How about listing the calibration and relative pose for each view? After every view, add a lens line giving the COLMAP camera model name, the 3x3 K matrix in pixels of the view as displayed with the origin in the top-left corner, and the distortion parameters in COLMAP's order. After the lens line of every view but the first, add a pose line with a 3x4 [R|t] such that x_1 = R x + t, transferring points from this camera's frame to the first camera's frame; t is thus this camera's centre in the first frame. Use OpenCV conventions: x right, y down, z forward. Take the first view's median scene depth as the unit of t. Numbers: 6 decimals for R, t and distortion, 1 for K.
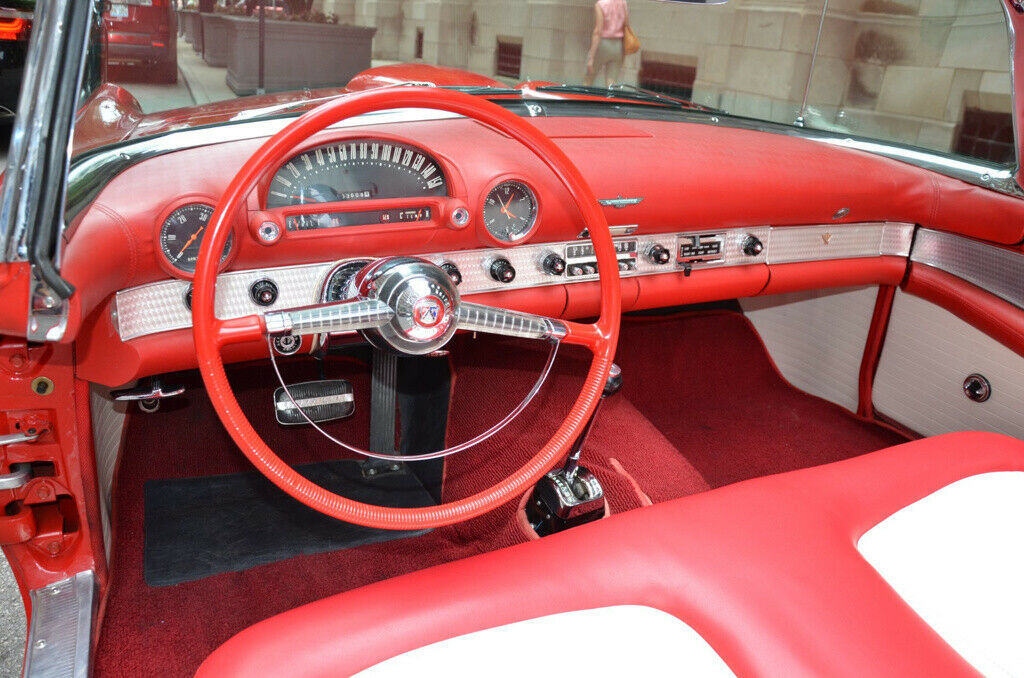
lens RADIAL K [[786.1, 0, 508.5], [0, 786.1, 340.5], [0, 0, 1]] dist [-0.158819, 0.118171]
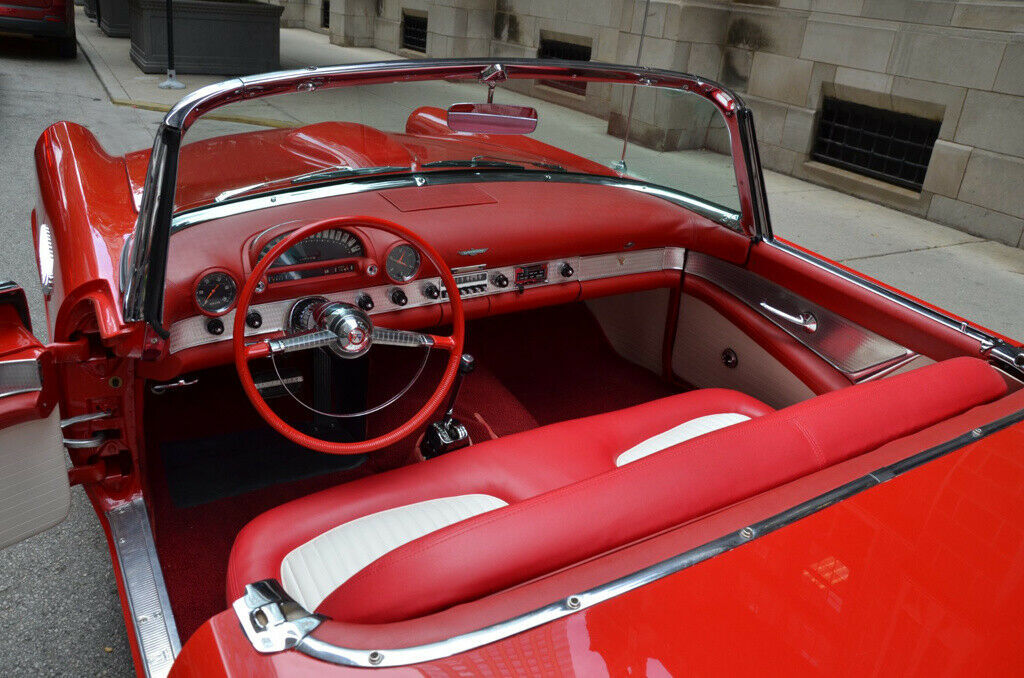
lens RADIAL K [[832.2, 0, 512.0], [0, 832.2, 339.0], [0, 0, 1]] dist [-0.203297, 0.296120]
pose [[0.994364, -0.031105, 0.101356, 0.047317], [0.025807, 0.998252, 0.053176, -0.091280], [-0.102833, -0.050261, 0.993428, -0.714304]]
